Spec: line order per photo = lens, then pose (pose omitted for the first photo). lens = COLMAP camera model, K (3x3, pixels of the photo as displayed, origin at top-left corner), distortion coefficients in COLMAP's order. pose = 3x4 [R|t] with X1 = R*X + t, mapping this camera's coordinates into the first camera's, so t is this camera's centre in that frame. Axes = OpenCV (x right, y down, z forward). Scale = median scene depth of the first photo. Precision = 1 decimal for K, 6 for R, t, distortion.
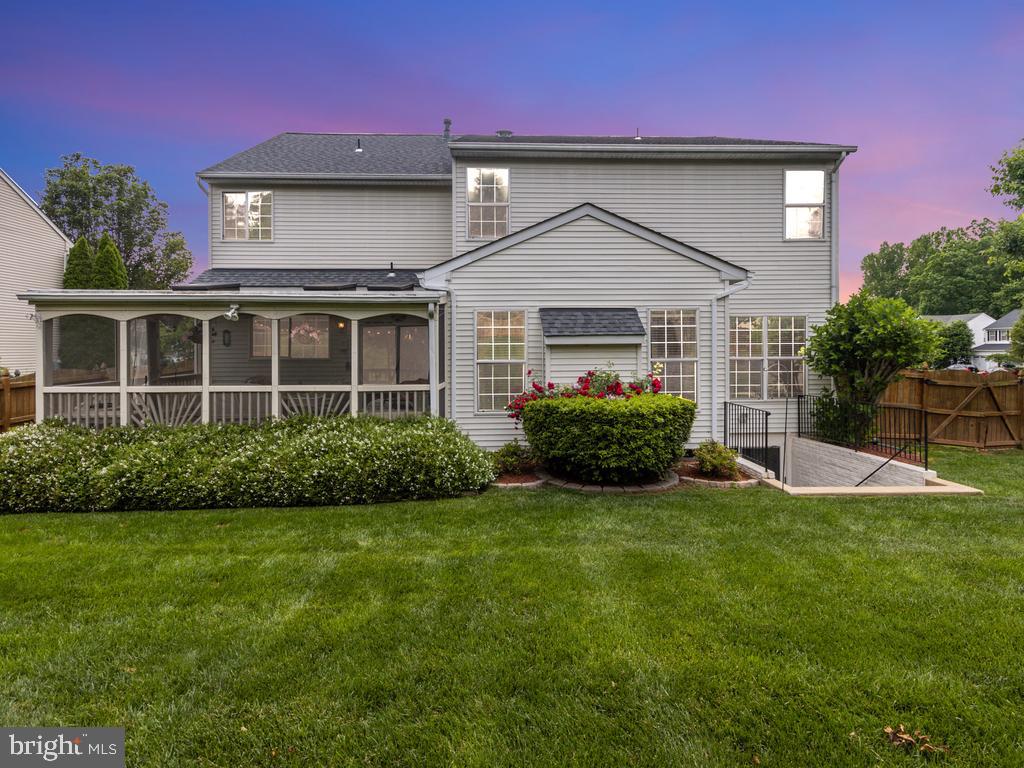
lens RADIAL K [[469.5, 0, 512.0], [0, 469.5, 384.0], [0, 0, 1]] dist [0.022385, 0.000017]
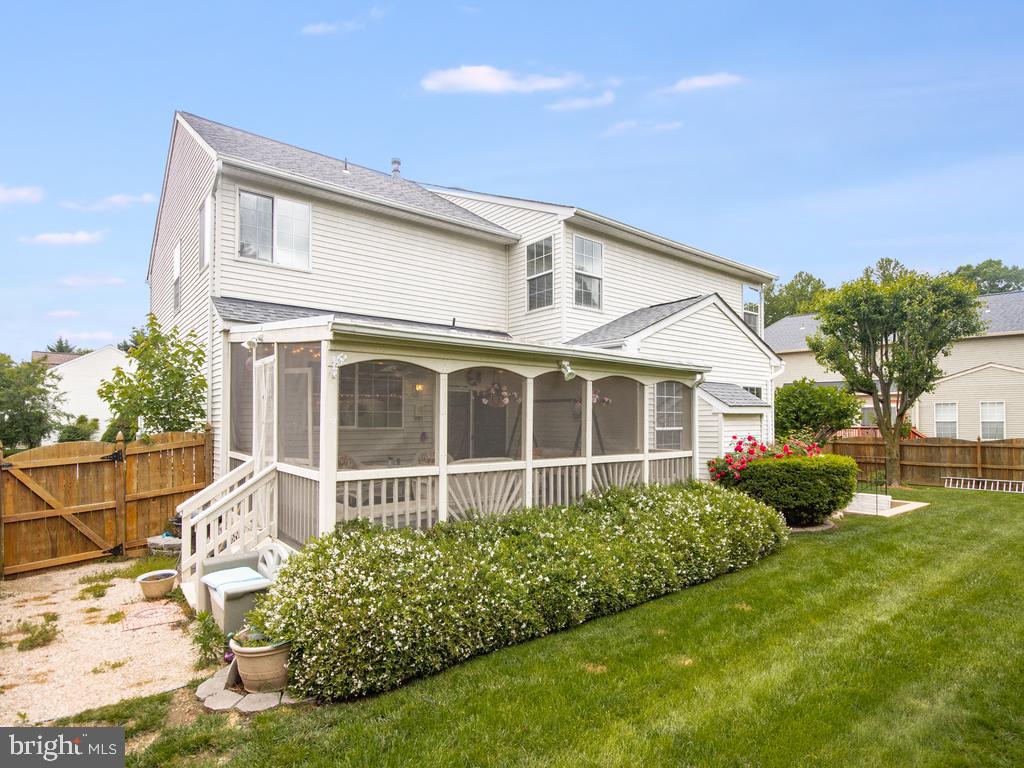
lens RADIAL K [[559.8, 0, 514.6], [0, 559.8, 398.4], [0, 0, 1]] dist [0.000776, 0.000829]
pose [[0.799605, 0.026229, 0.599953, -1.216333], [0.056463, 0.991336, -0.118593, 0.011583], [-0.597866, 0.128703, 0.791197, 0.263847]]
